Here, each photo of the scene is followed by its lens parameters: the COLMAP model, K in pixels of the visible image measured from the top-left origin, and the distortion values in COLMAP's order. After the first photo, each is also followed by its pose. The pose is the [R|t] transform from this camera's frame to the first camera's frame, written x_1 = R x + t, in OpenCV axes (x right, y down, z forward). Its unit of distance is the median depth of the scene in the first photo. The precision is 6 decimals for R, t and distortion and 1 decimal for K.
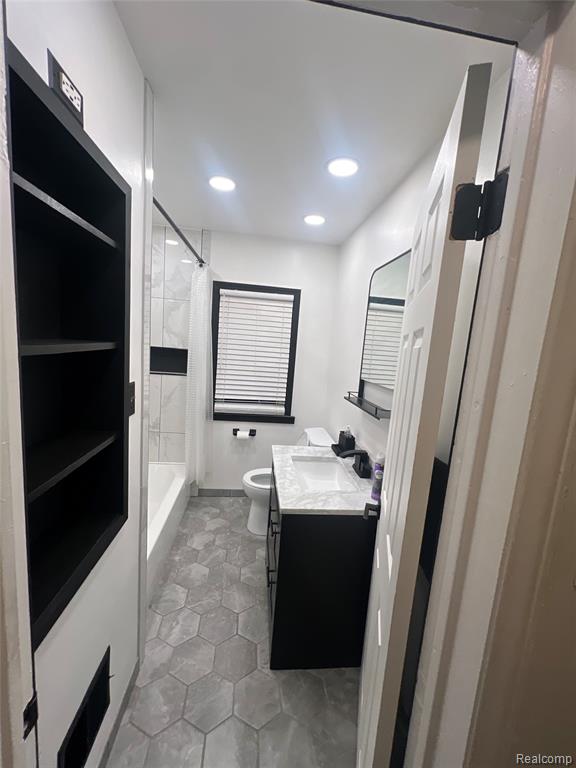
lens RADIAL K [[309.3, 0, 288.6], [0, 309.3, 383.1], [0, 0, 1]] dist [0.004371, 0.000374]
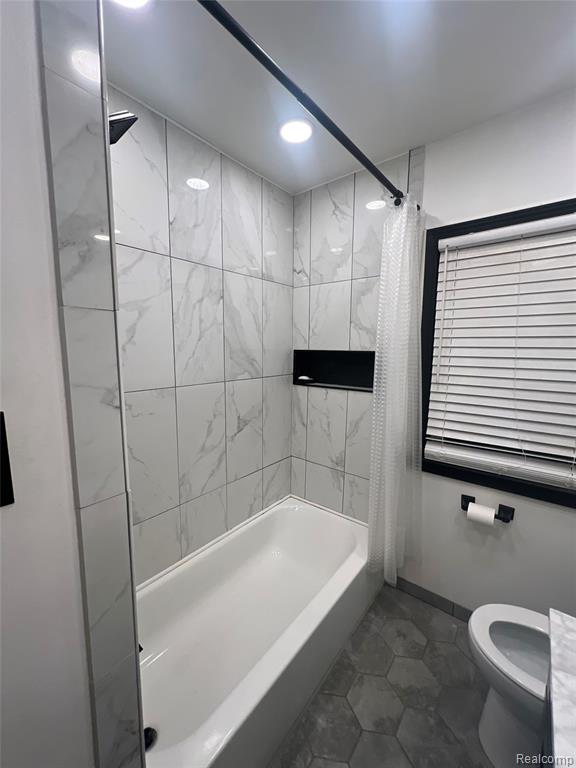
lens RADIAL K [[309.3, 0, 285.3], [0, 309.3, 382.6], [0, 0, 1]] dist [0.004371, 0.000374]
pose [[0.701390, 0.015007, -0.712619, -0.013319], [-0.052155, 0.998179, -0.030313, -0.016564], [0.710867, 0.058428, 0.700896, 0.412023]]
